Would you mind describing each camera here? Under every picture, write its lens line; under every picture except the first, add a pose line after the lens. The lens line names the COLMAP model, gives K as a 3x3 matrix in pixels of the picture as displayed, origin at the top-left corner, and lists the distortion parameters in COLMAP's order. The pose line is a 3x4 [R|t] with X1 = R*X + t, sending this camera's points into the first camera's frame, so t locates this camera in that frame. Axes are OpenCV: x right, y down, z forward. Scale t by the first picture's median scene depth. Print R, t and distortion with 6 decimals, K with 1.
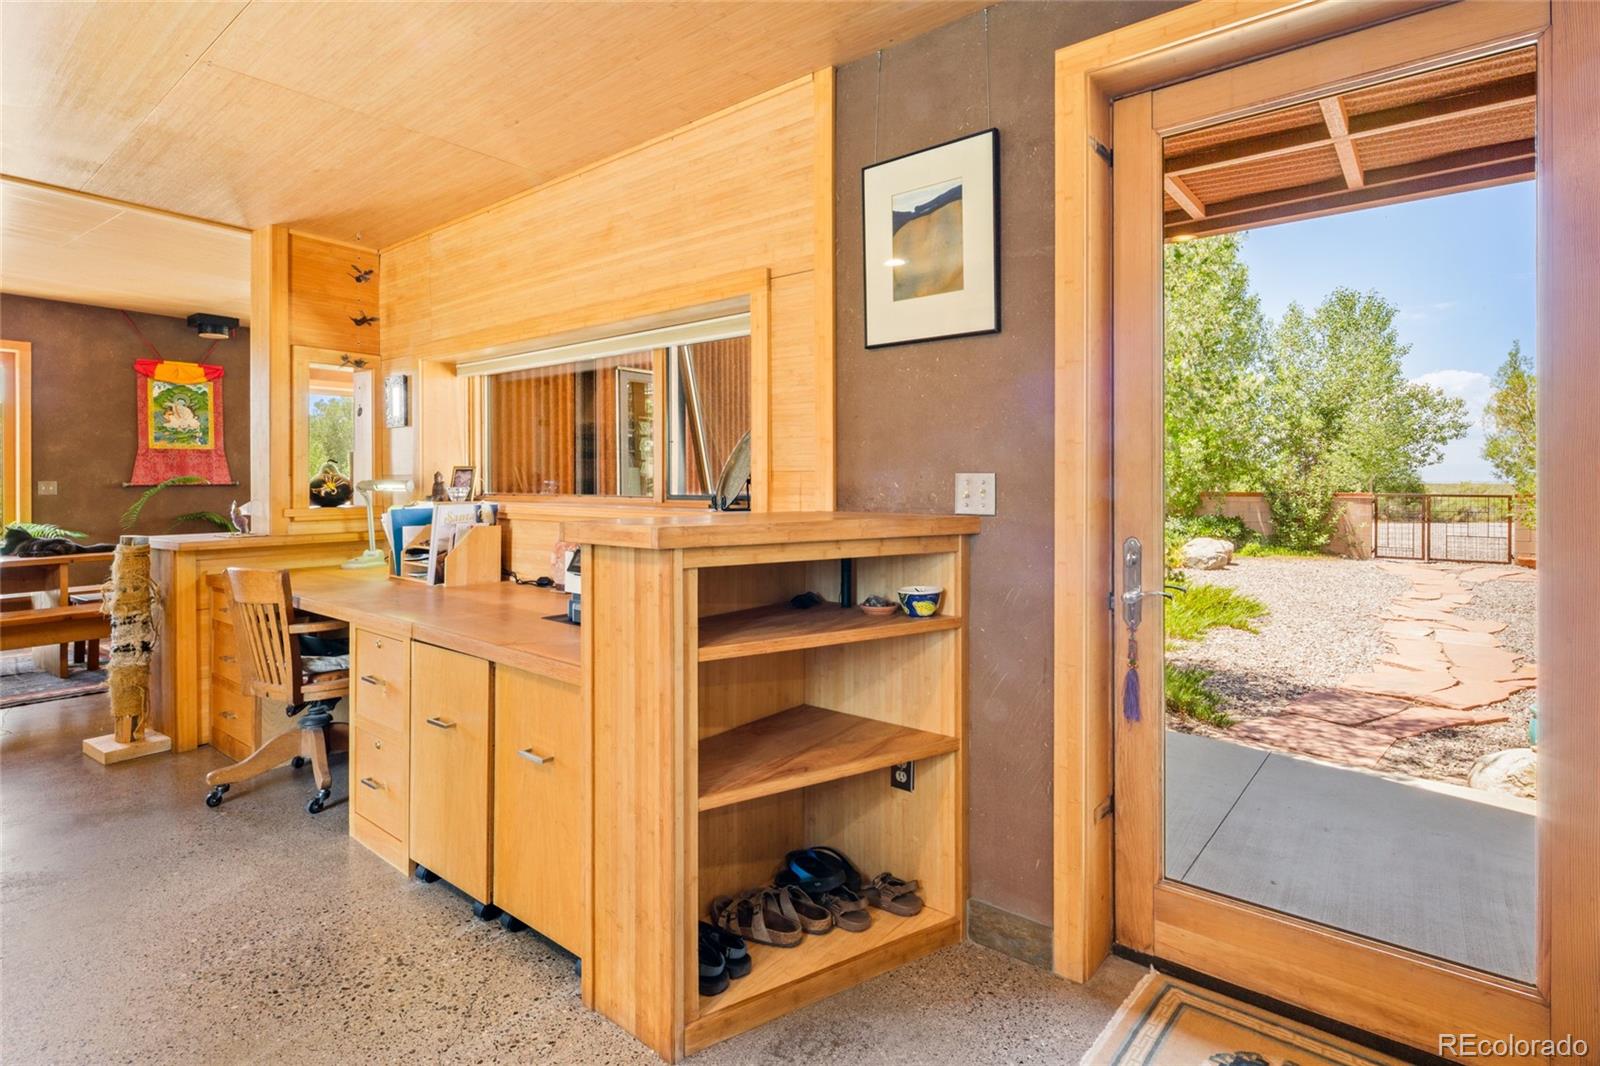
lens RADIAL K [[807.2, 0, 798.1], [0, 807.2, 481.1], [0, 0, 1]] dist [0.001129, 0.000148]
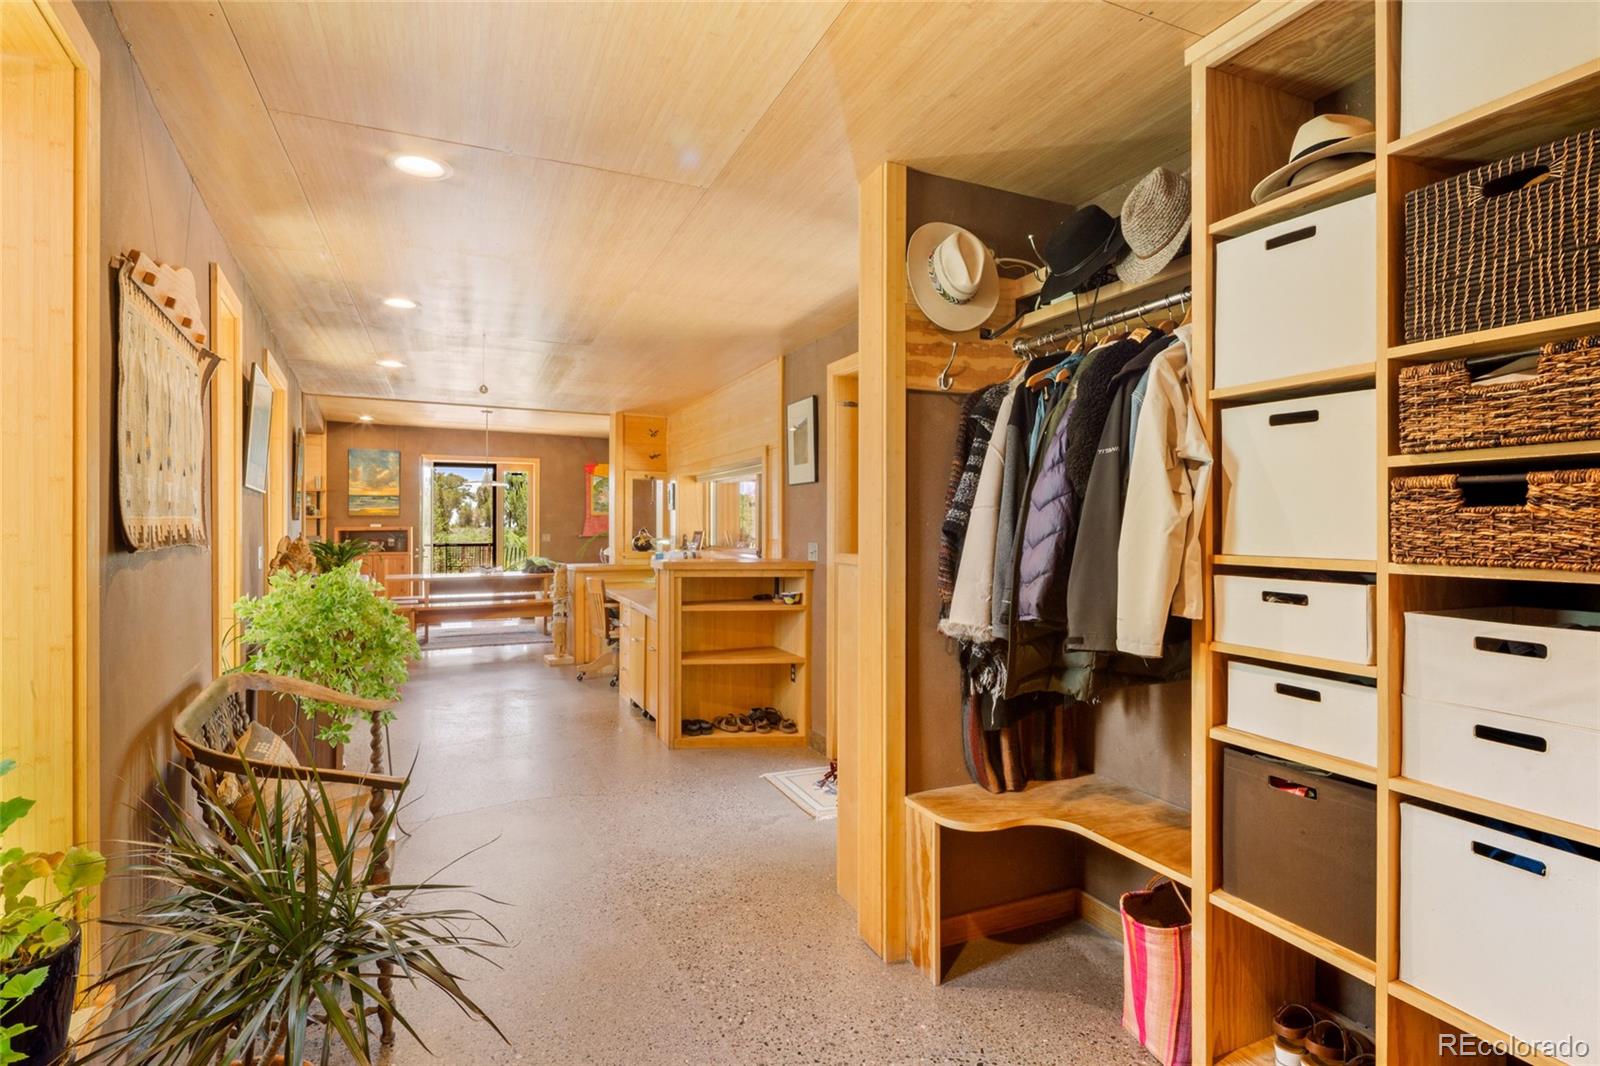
lens RADIAL K [[803.6, 0, 793.4], [0, 803.6, 520.8], [0, 0, 1]] dist [0.000662, -0.000251]
pose [[0.886019, -0.000470, -0.463649, 0.749489], [-0.003068, 0.999972, -0.006877, -0.034686], [0.463639, 0.007515, 0.885992, -0.641945]]
